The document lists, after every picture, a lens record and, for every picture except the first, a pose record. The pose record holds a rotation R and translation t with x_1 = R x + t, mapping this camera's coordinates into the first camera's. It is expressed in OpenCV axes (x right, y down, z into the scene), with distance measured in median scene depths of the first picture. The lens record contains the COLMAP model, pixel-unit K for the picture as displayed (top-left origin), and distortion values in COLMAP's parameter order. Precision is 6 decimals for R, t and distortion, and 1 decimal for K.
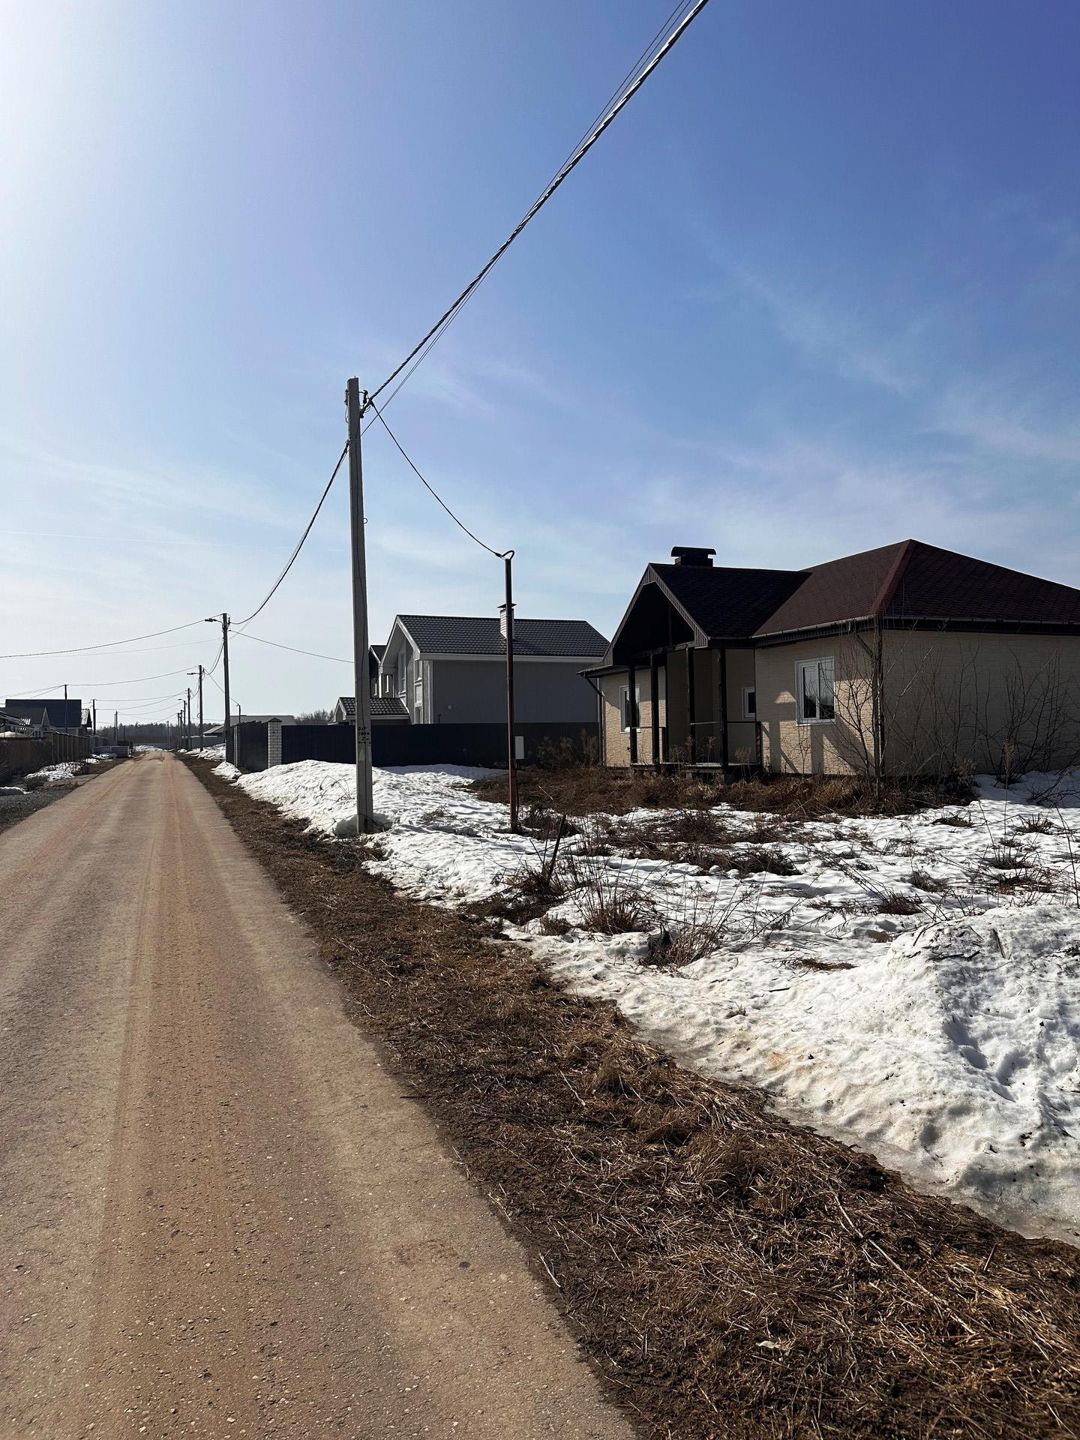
lens RADIAL K [[1005.1, 0, 540.3], [0, 1005.1, 721.2], [0, 0, 1]] dist [0.008503, 0.000247]
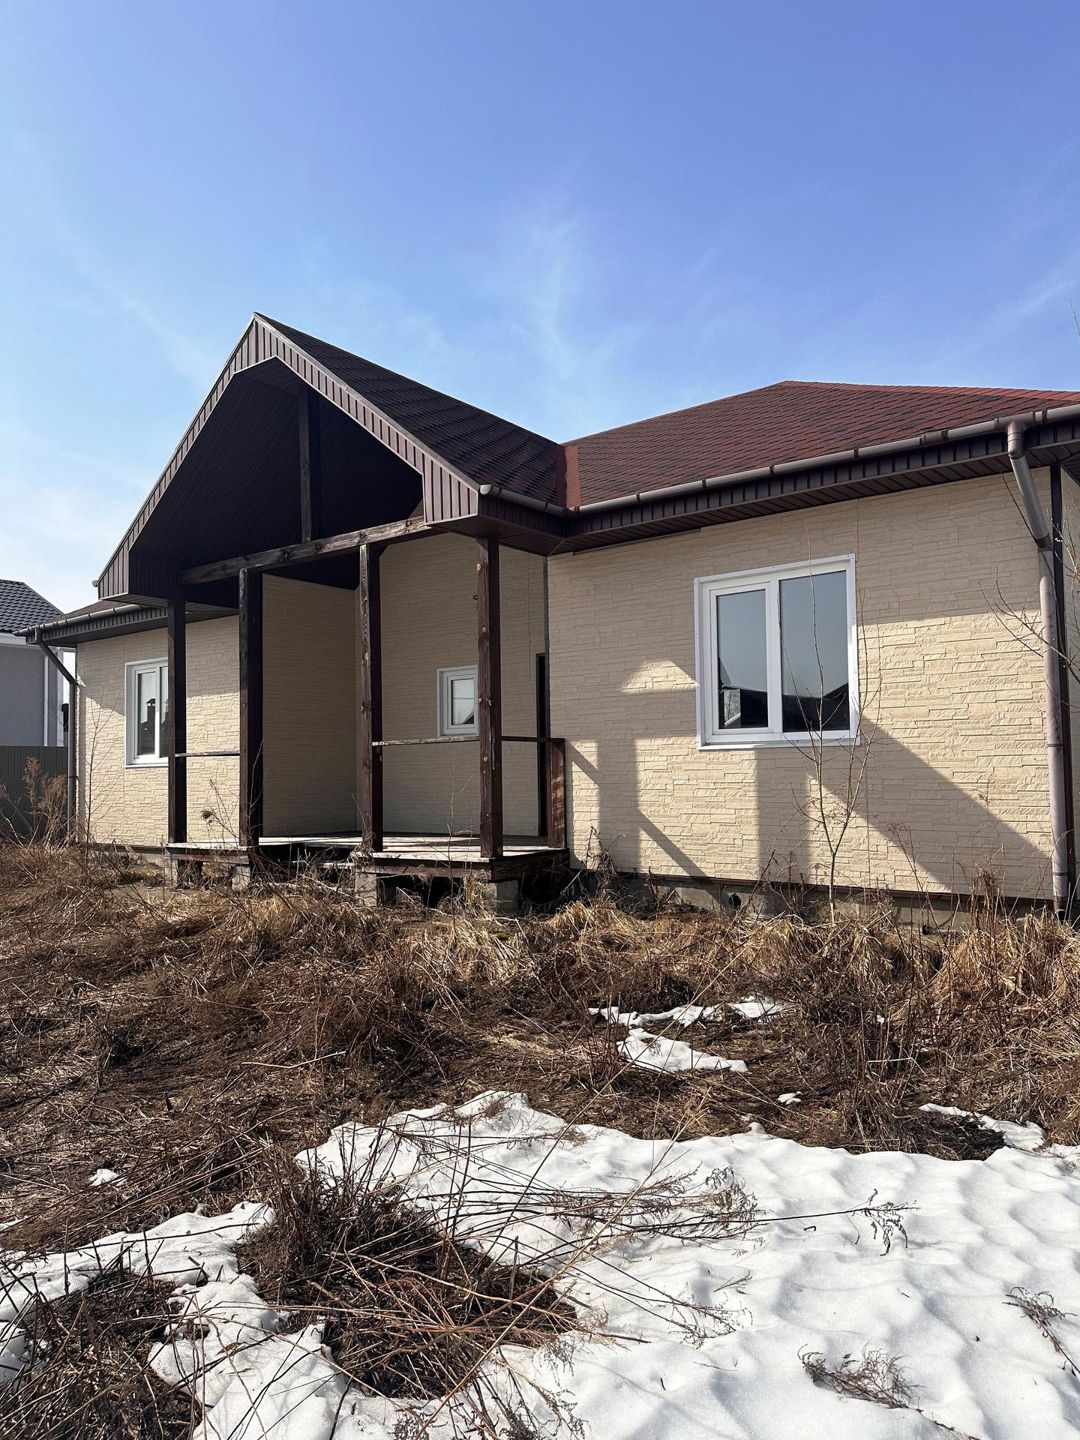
lens RADIAL K [[1005.1, 0, 541.4], [0, 1005.1, 726.3], [0, 0, 1]] dist [0.008503, 0.000247]
pose [[0.858626, 0.028996, 0.511781, 0.010962], [-0.011395, 0.999232, -0.037497, 0.009889], [-0.512475, 0.026365, 0.858297, 0.676012]]
